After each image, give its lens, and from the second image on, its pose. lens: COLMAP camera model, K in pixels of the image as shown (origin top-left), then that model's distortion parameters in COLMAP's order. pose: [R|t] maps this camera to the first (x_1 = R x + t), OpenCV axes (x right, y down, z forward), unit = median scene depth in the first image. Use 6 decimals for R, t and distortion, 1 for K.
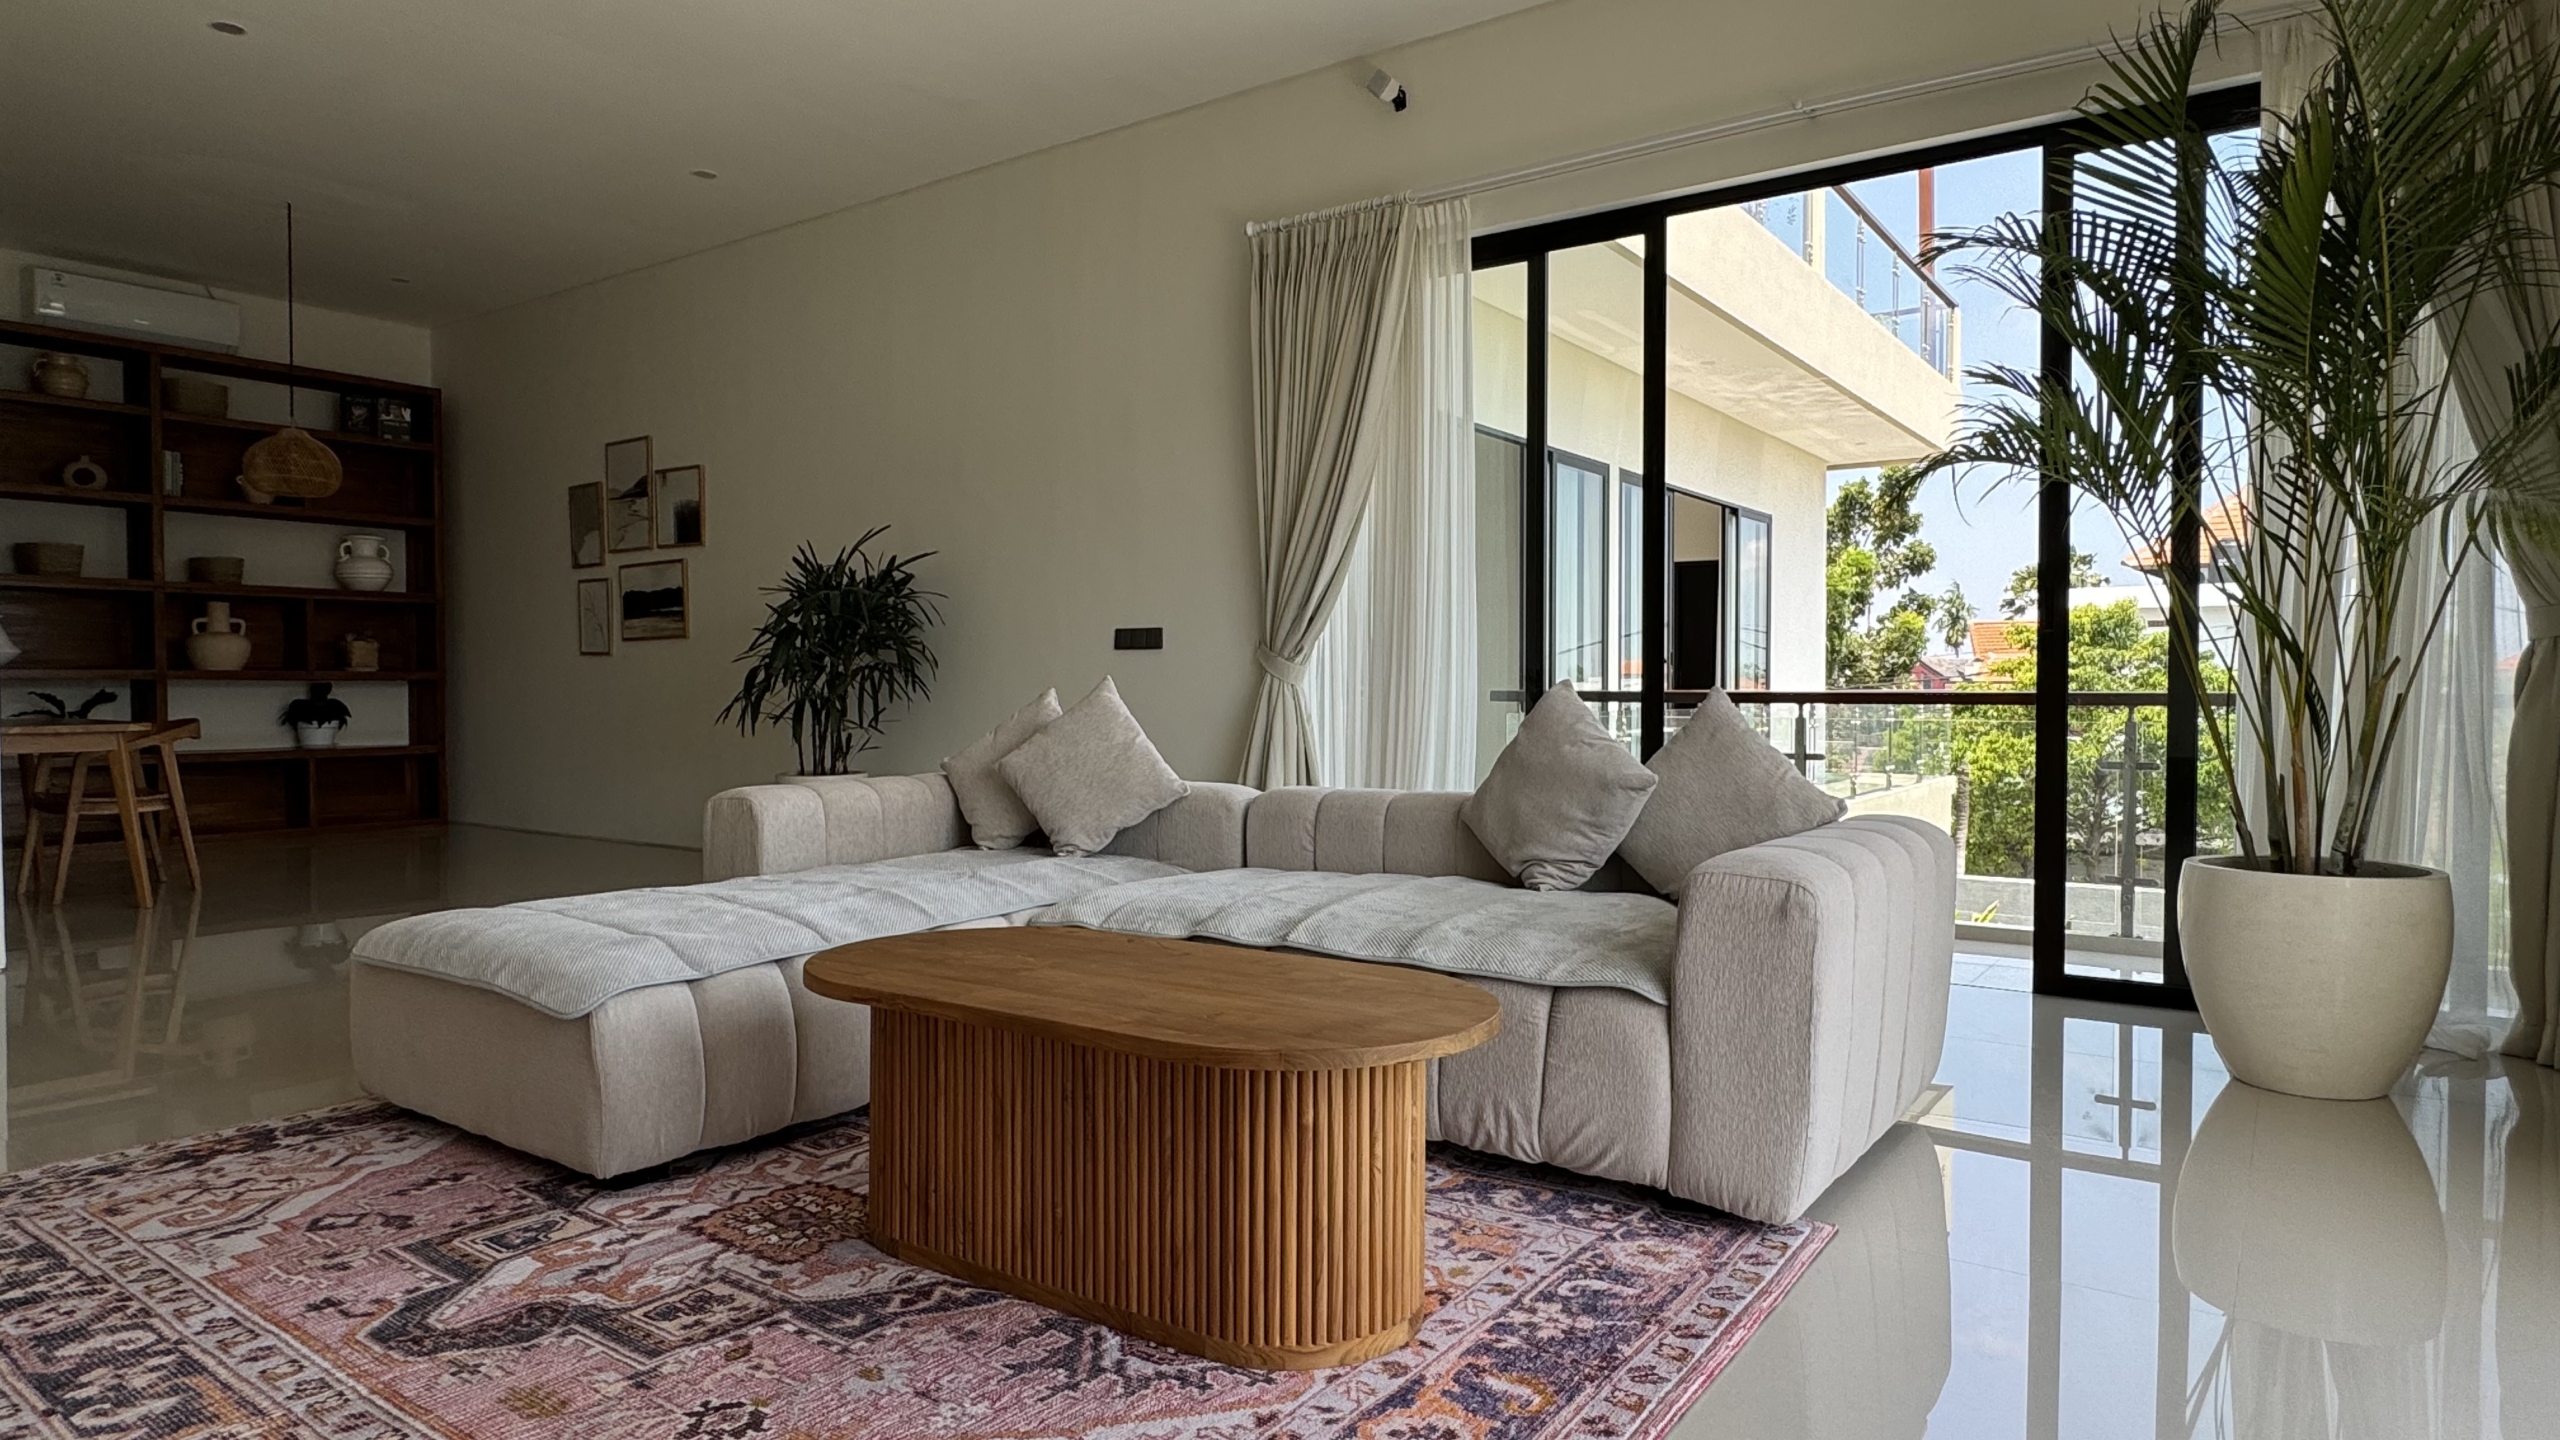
lens RADIAL K [[1474.2, 0, 1282.4], [0, 1474.2, 733.2], [0, 0, 1]] dist [0.002095, -0.003471]
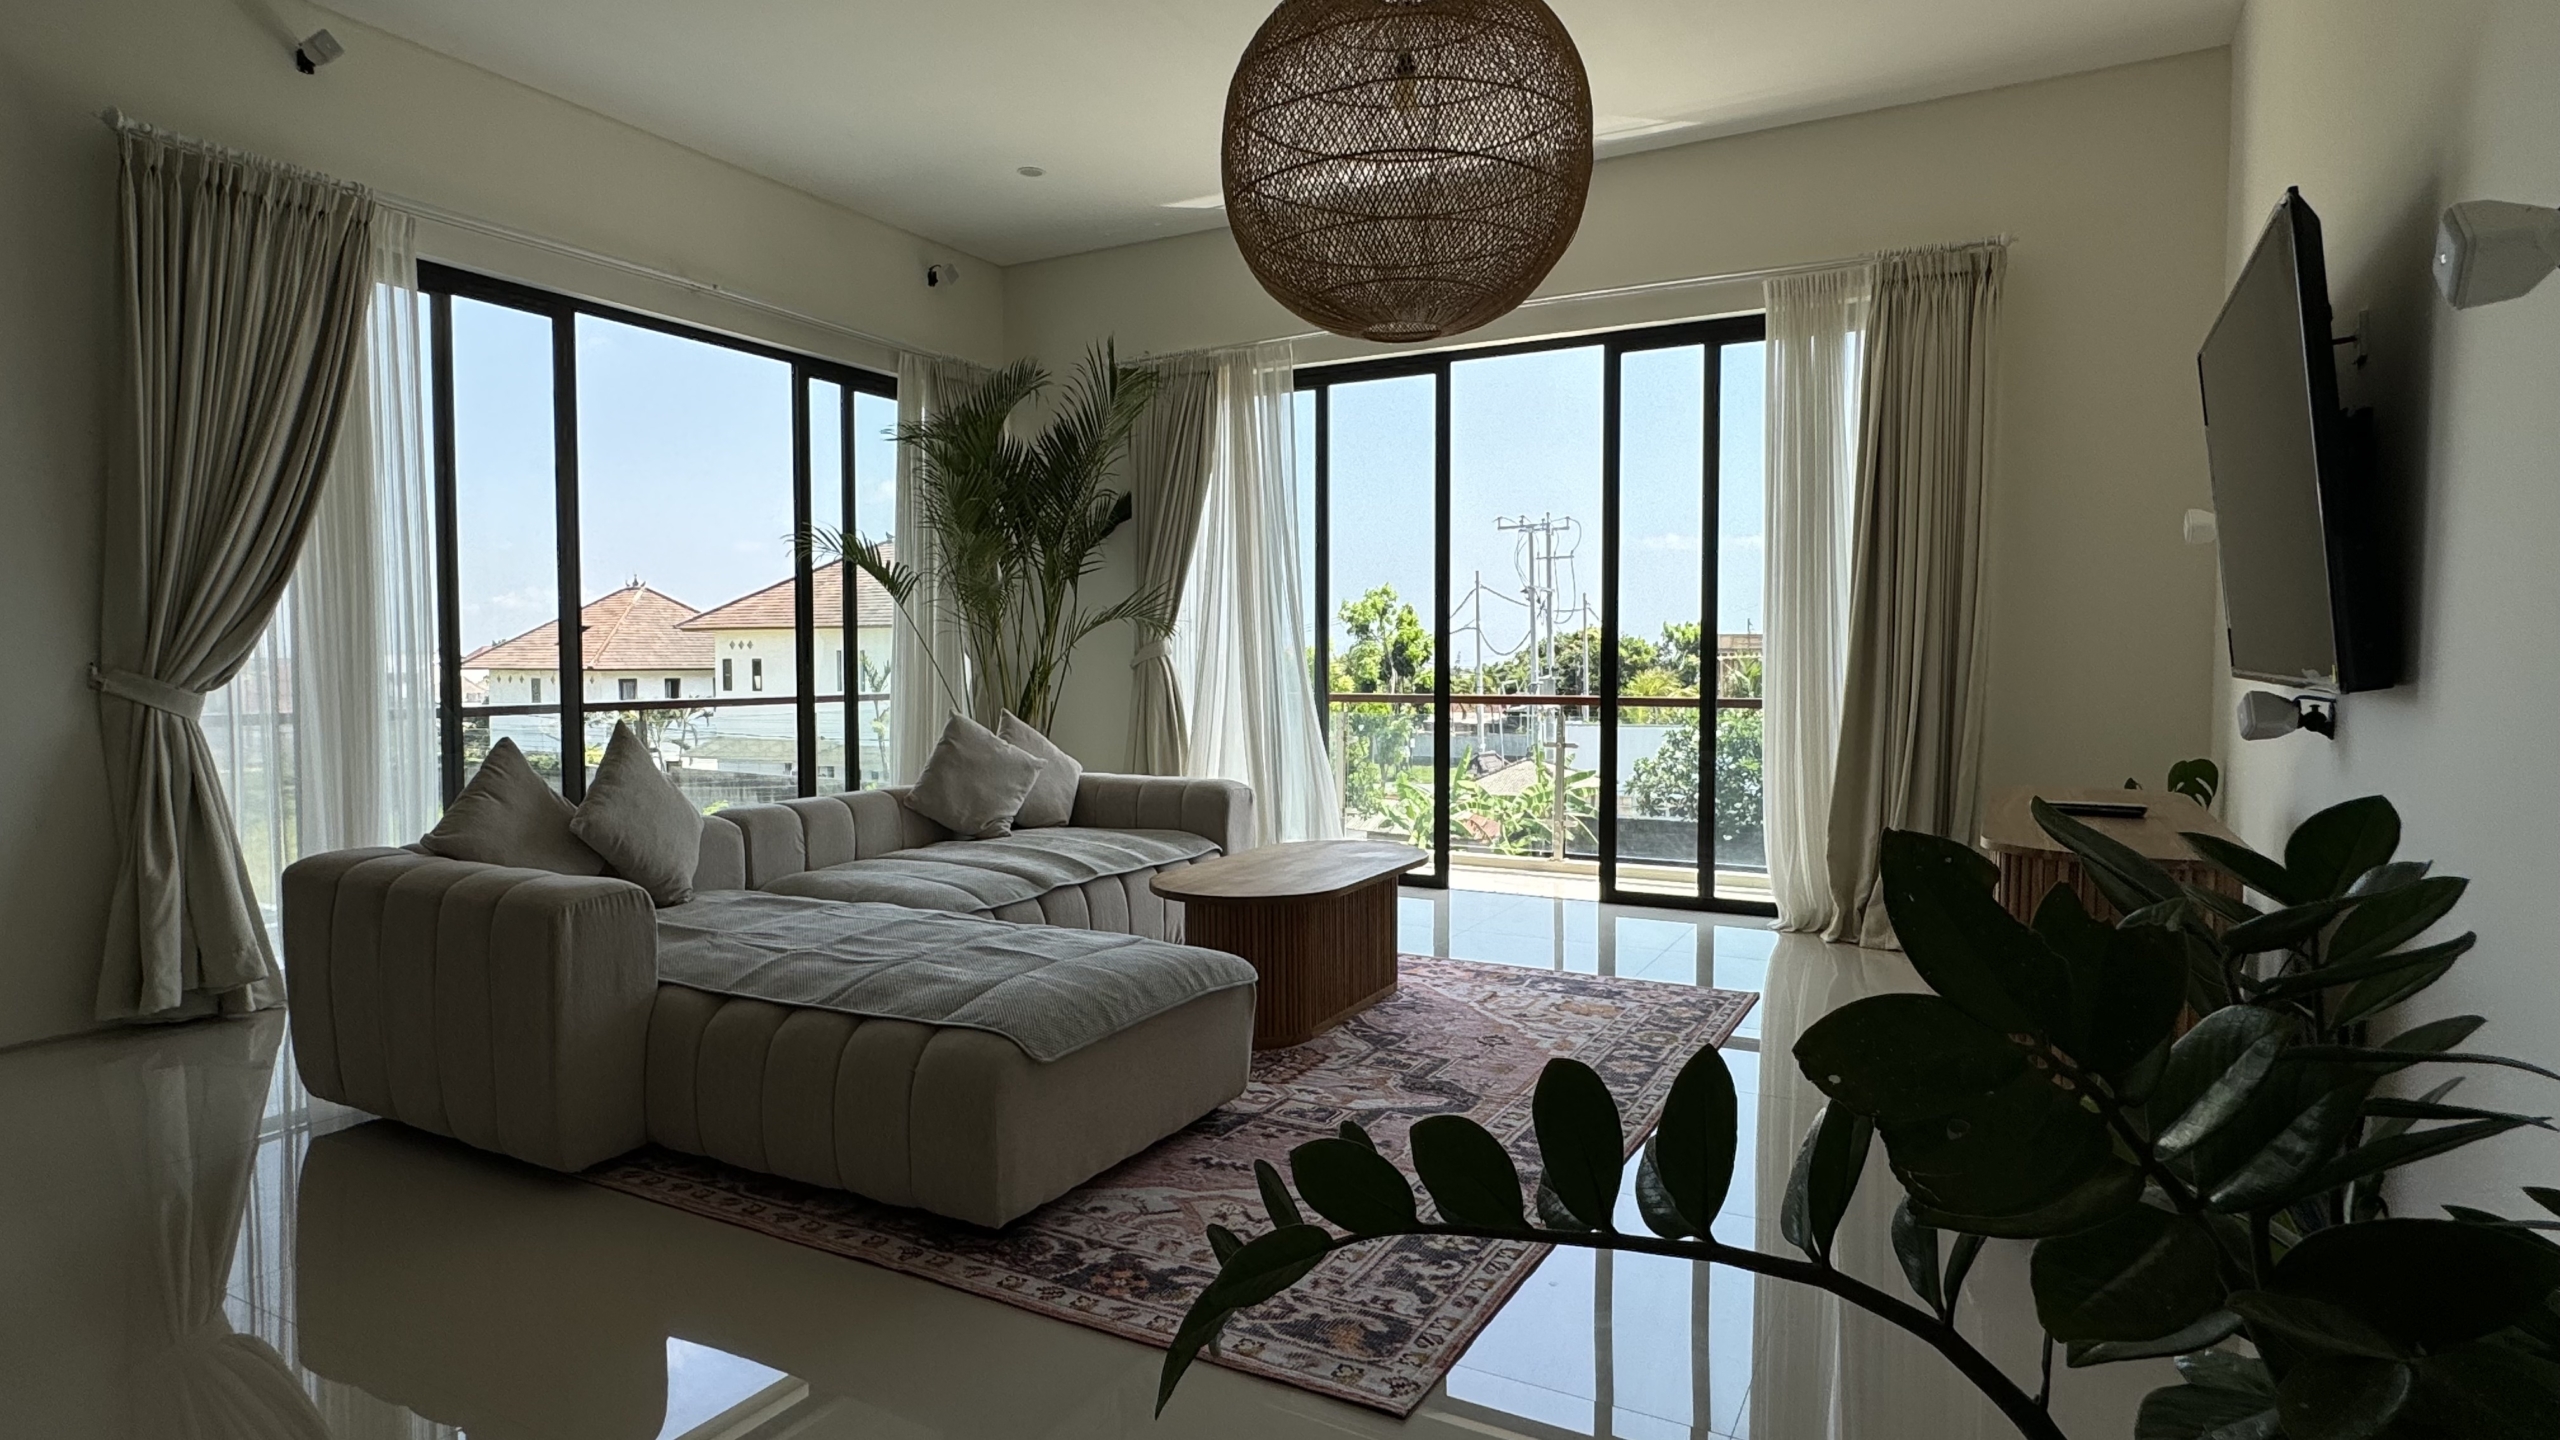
lens RADIAL K [[1370.0, 0, 1259.5], [0, 1370.0, 714.7], [0, 0, 1]] dist [-0.003282, 0.000712]
pose [[-0.109679, -0.045315, 0.992934, -1.869356], [0.033874, 0.998210, 0.049298, -0.126117], [-0.993390, 0.039042, -0.107948, 1.201501]]
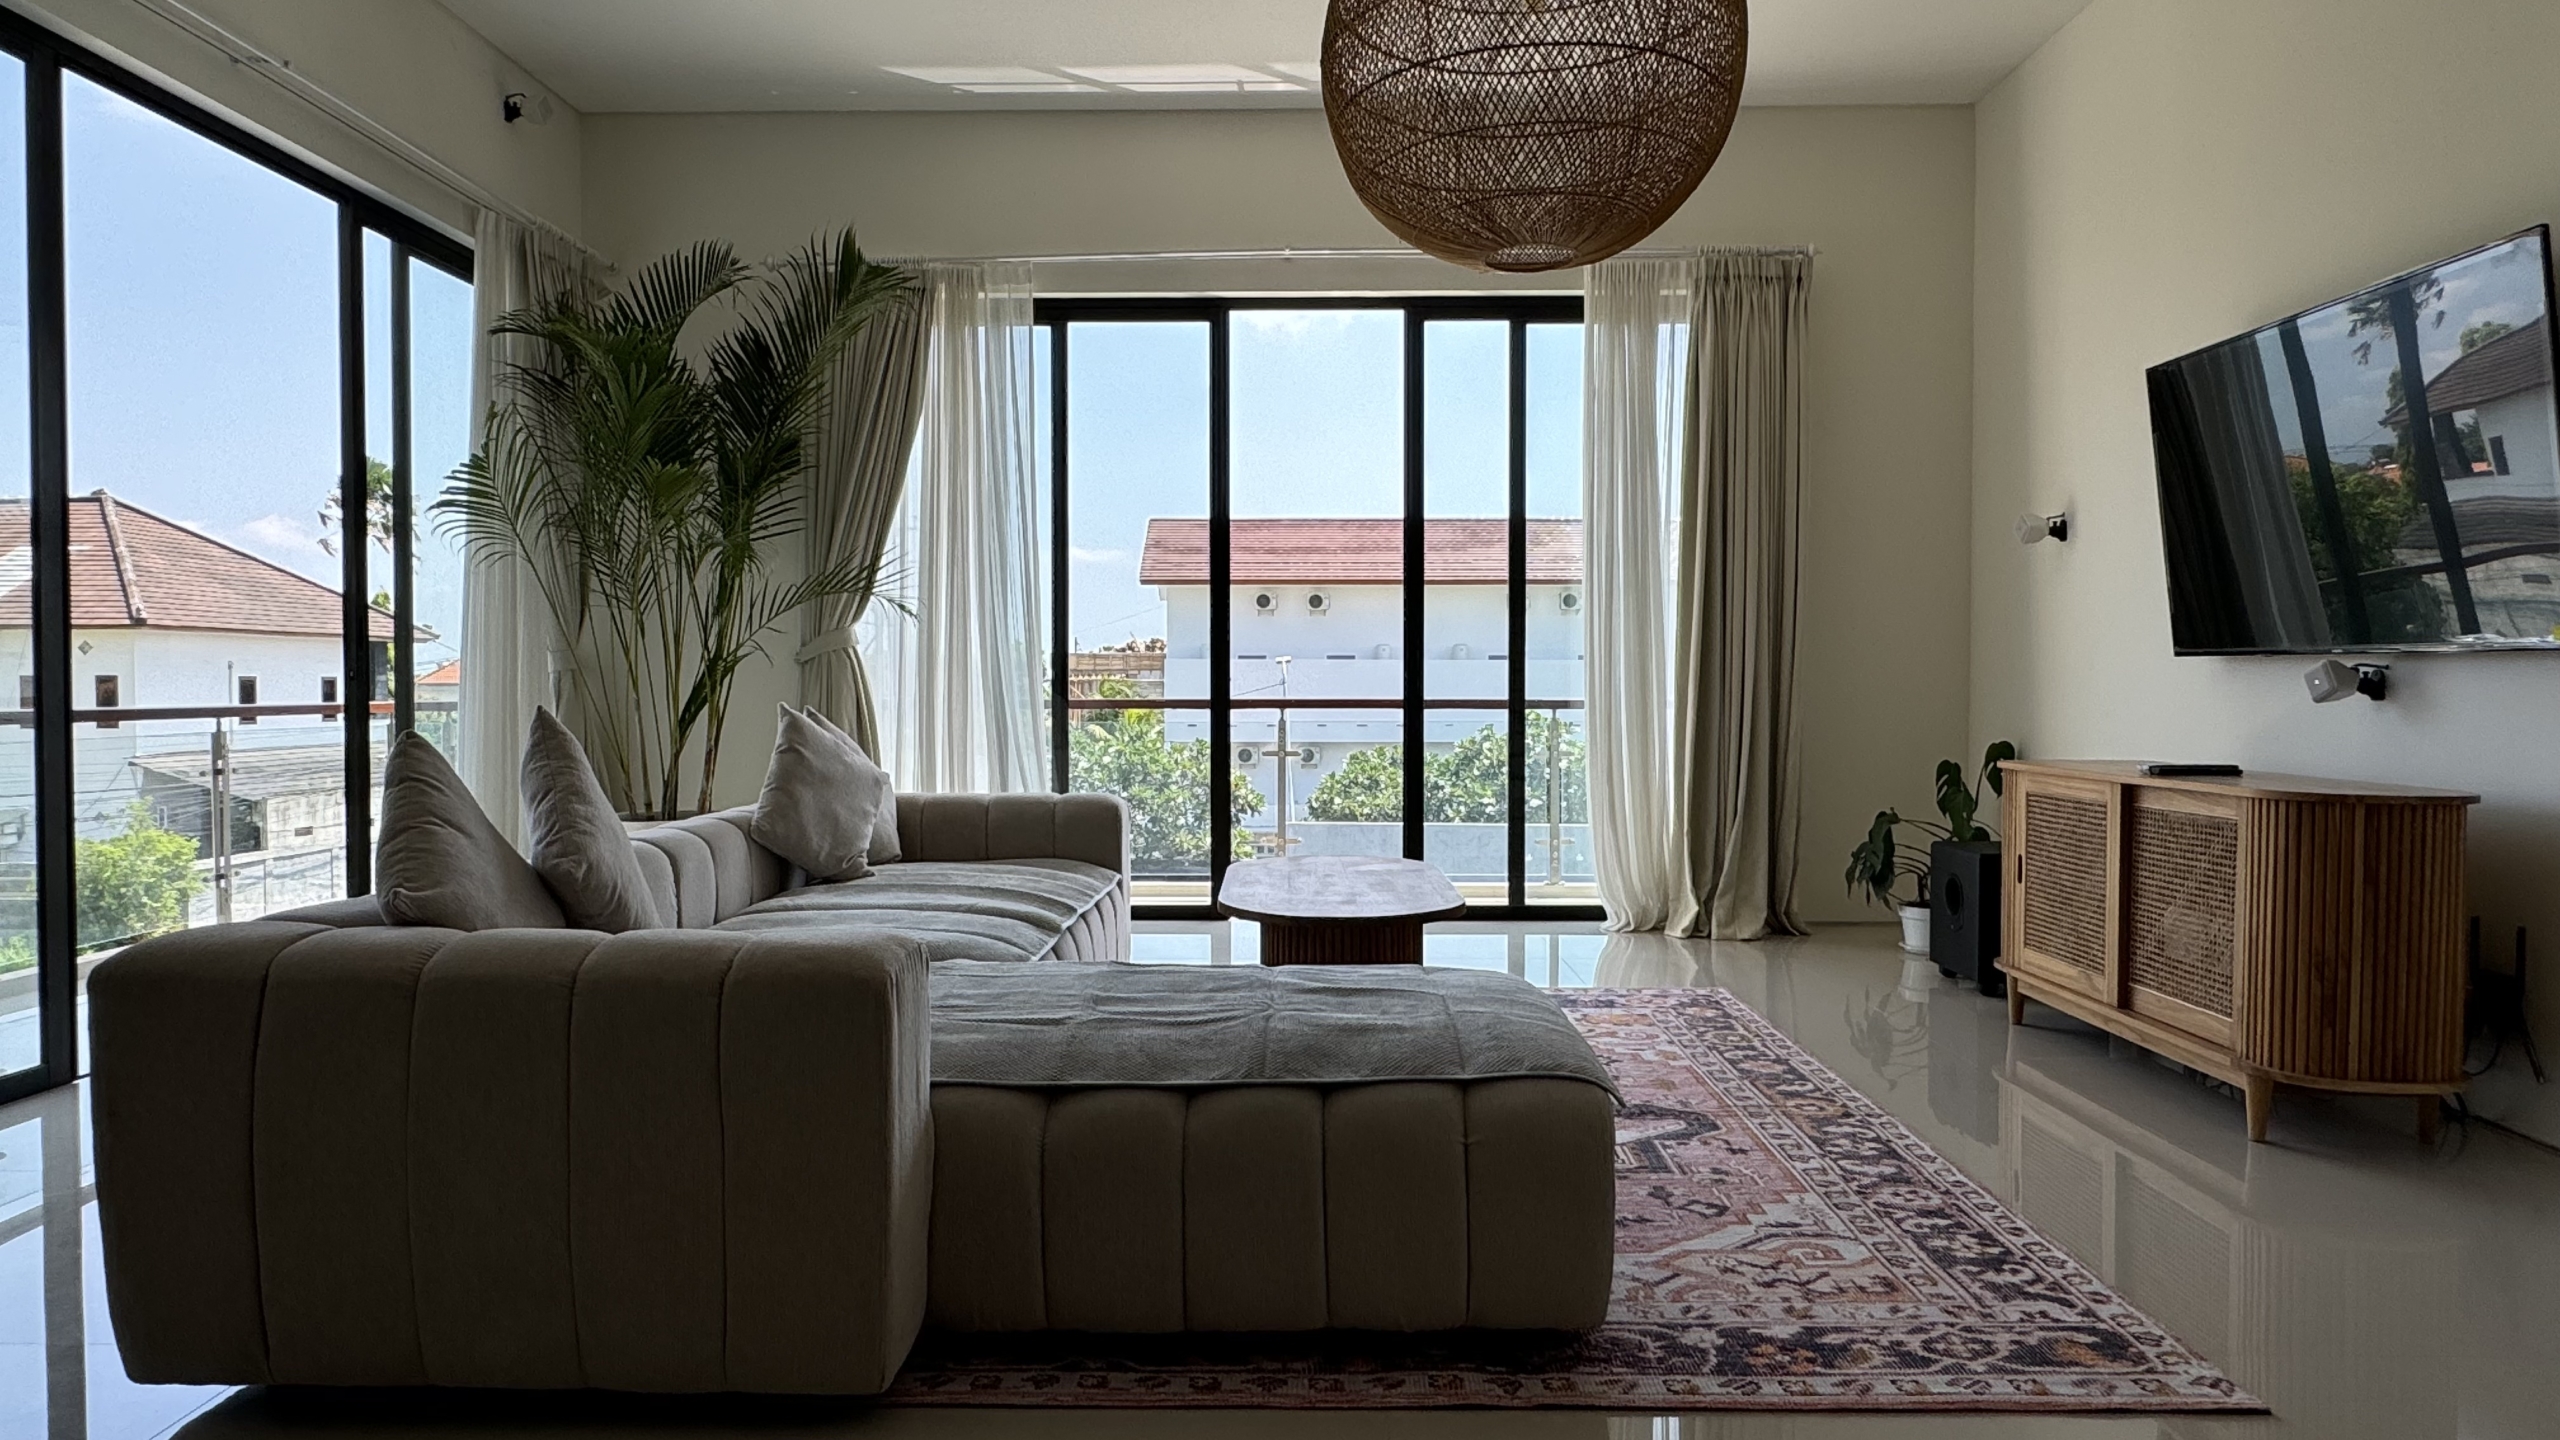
lens RADIAL K [[1569.9, 0, 1284.0], [0, 1569.9, 697.4], [0, 0, 1]] dist [-0.000072, 0.000214]
pose [[-0.570335, -0.012079, 0.821323, -1.472178], [0.025038, 0.999172, 0.032081, -0.095983], [-0.821030, 0.038861, -0.569560, 1.980467]]
